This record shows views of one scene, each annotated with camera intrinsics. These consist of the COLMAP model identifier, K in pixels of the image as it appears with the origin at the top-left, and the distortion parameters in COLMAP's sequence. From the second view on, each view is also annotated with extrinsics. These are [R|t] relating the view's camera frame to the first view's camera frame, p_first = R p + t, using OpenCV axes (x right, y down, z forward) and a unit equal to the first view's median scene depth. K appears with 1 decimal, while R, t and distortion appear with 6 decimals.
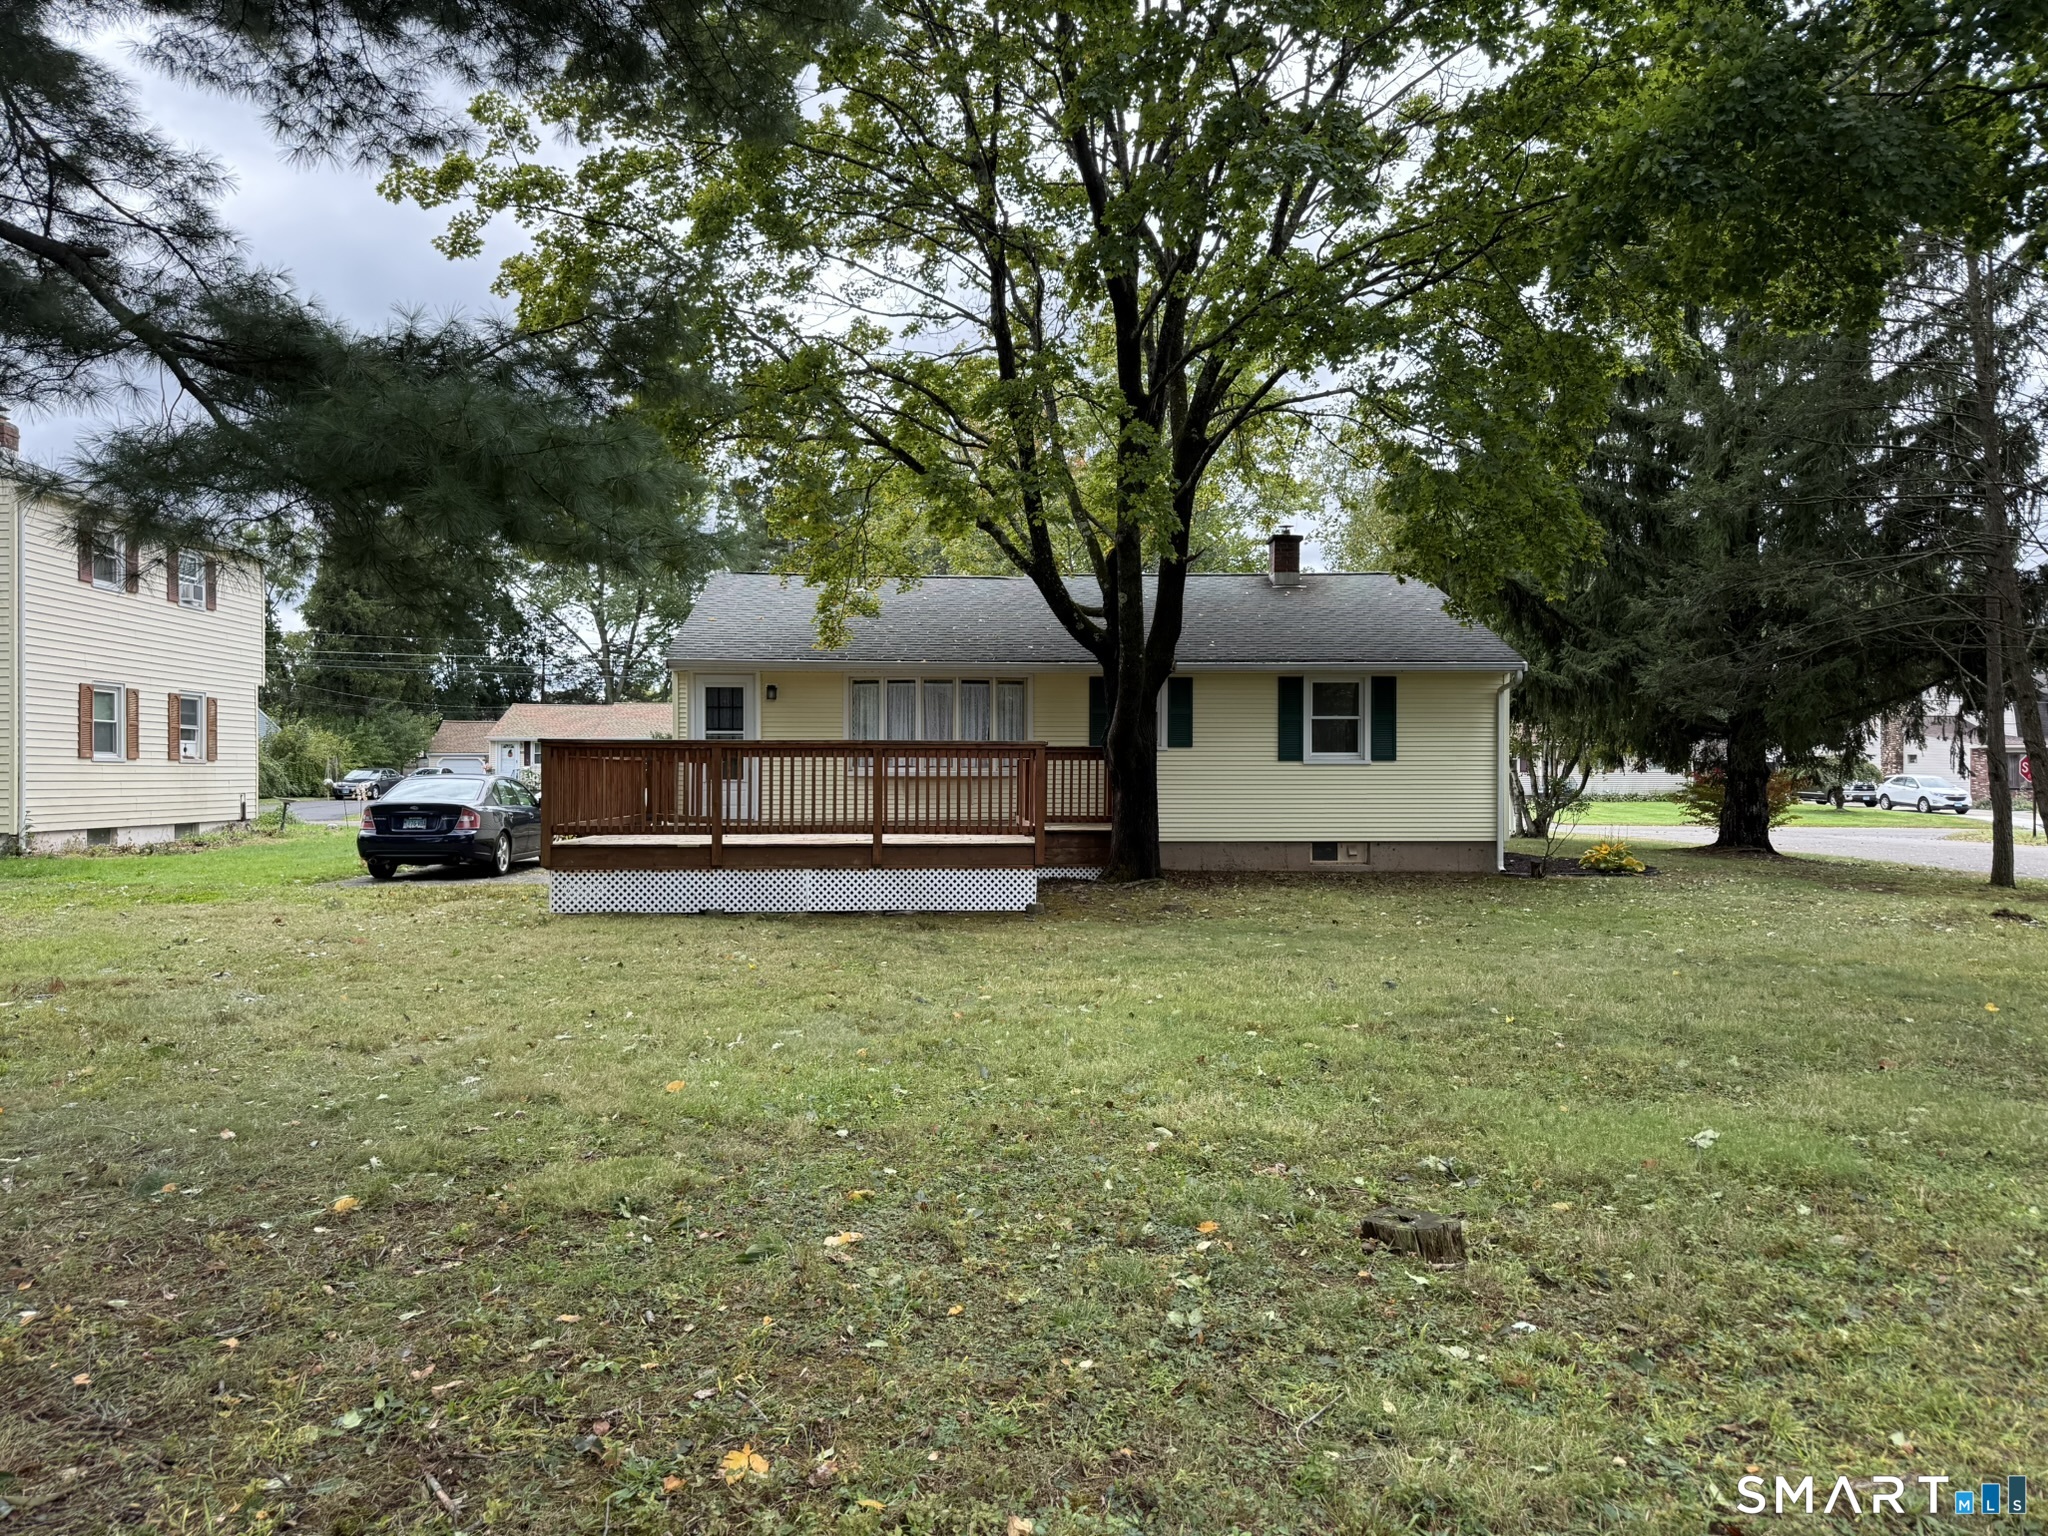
lens RADIAL K [[1380.6, 0, 1024.0], [0, 1380.6, 768.0], [0, 0, 1]] dist [0.058787, 0.000191]
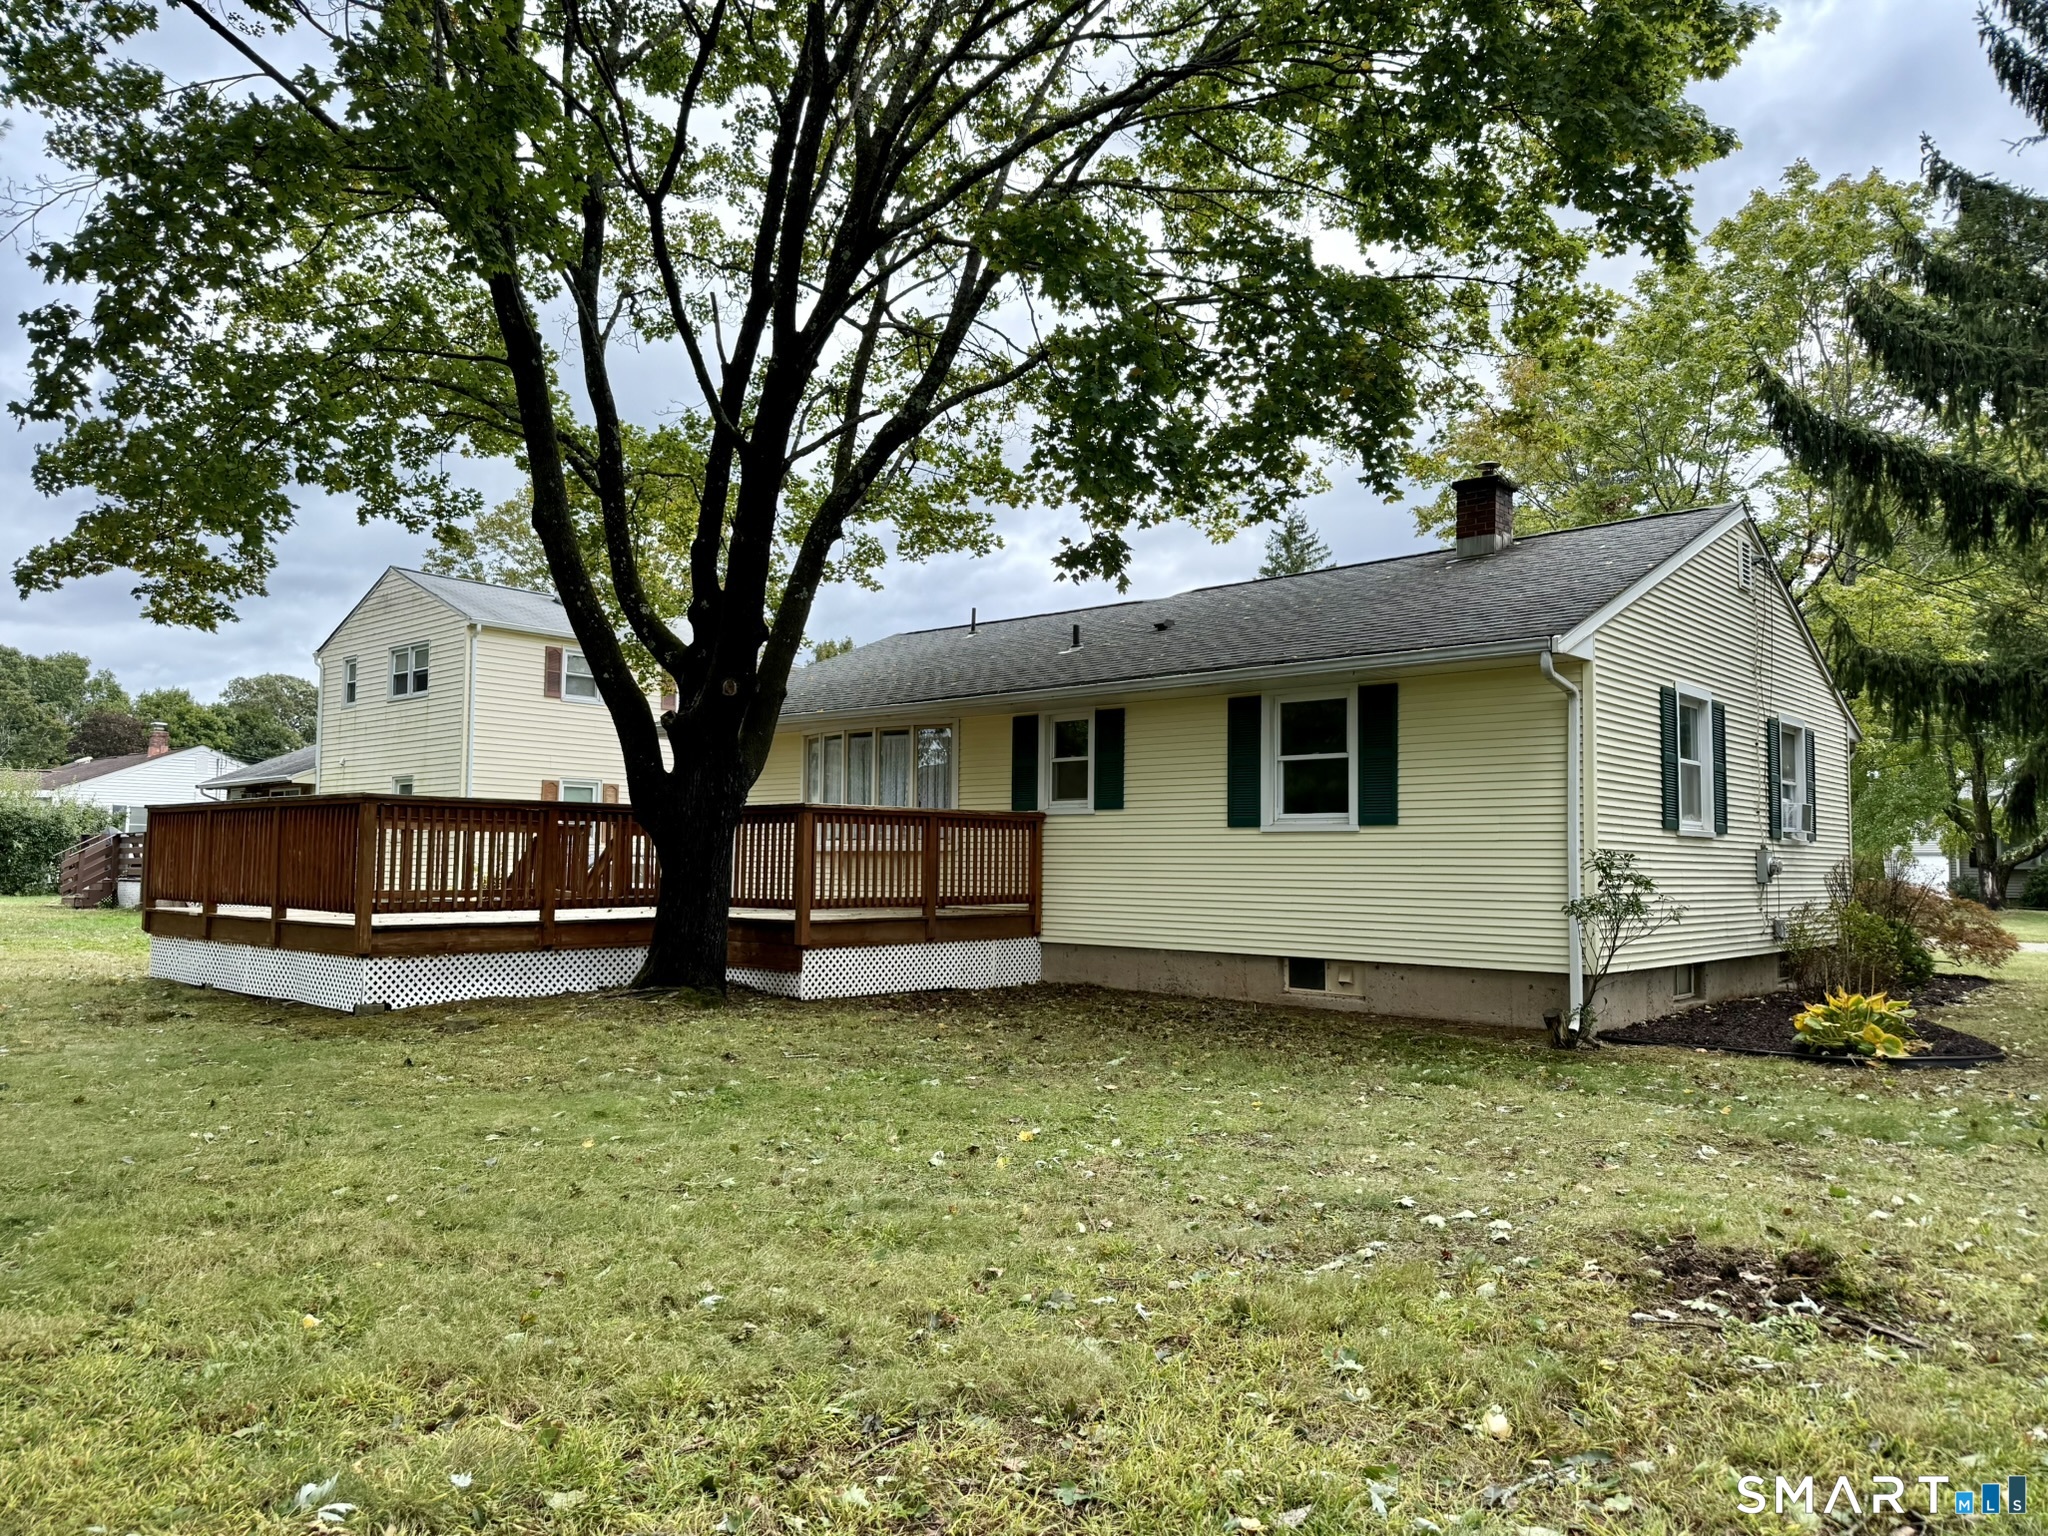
lens RADIAL K [[1380.6, 0, 1024.0], [0, 1380.6, 768.0], [0, 0, 1]] dist [0.058787, 0.000191]
pose [[0.723462, -0.040019, -0.689204, 0.558754], [-0.009539, 0.997644, -0.067941, 0.011857], [0.690299, 0.055727, 0.721375, 0.465322]]
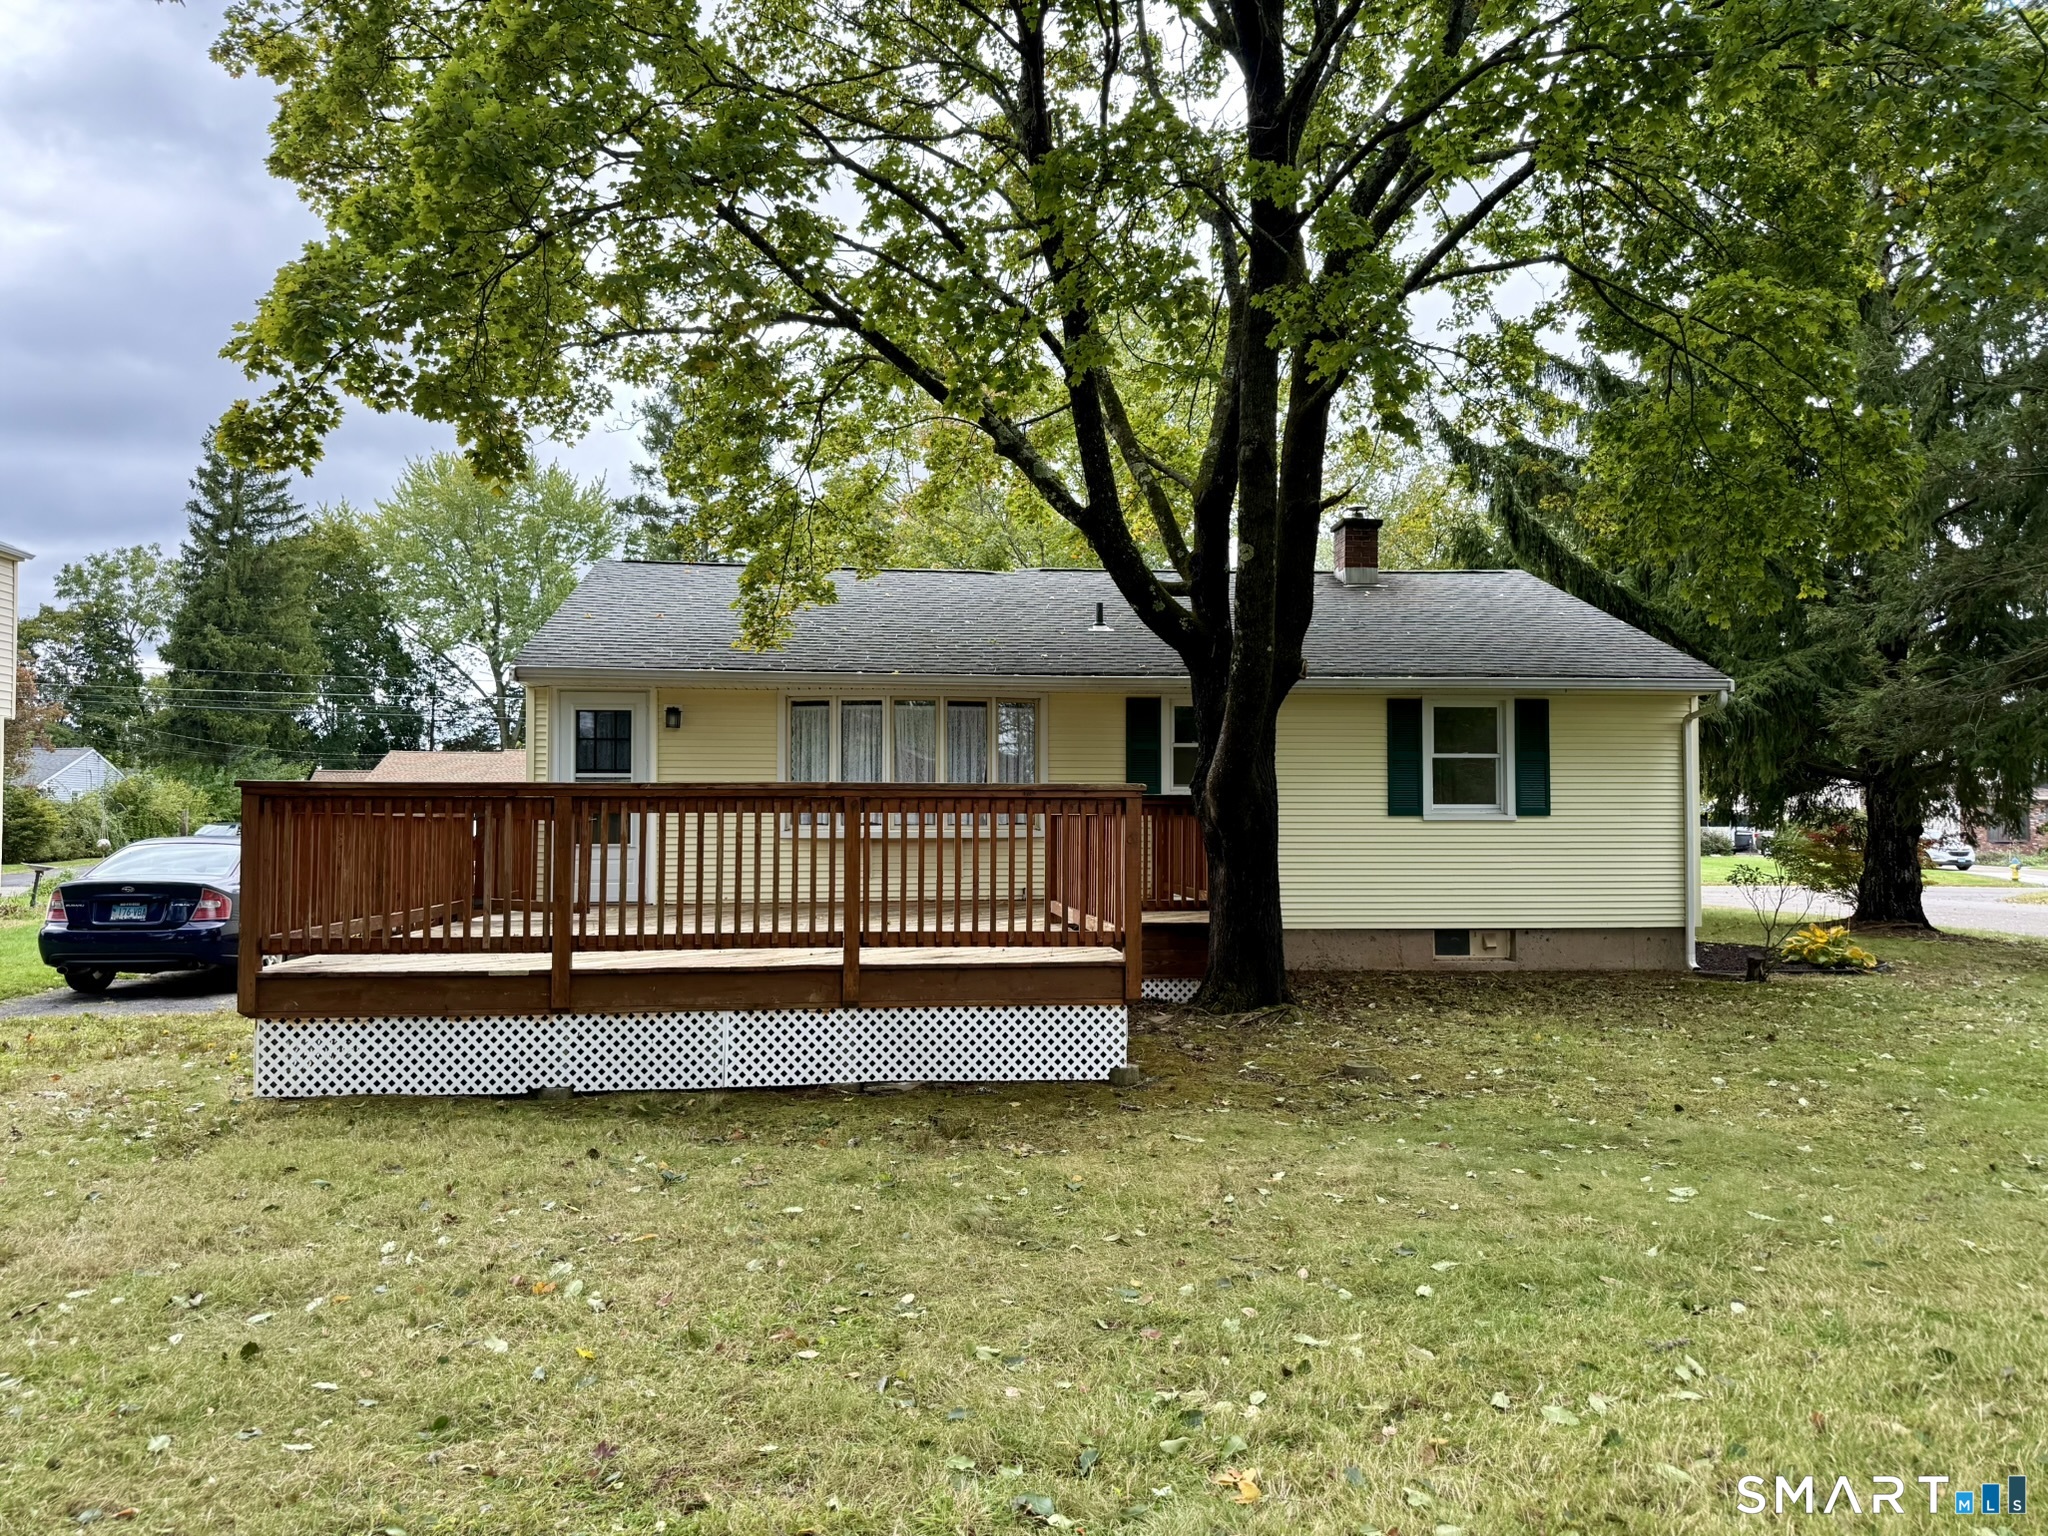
lens RADIAL K [[1423.4, 0, 1024.0], [0, 1423.4, 768.0], [0, 0, 1]] dist [0.047924, -0.002208]
pose [[0.998517, 0.000901, 0.054435, -0.044709], [0.001079, 0.999339, -0.036328, -0.003341], [-0.054432, 0.036333, 0.997856, 0.271409]]
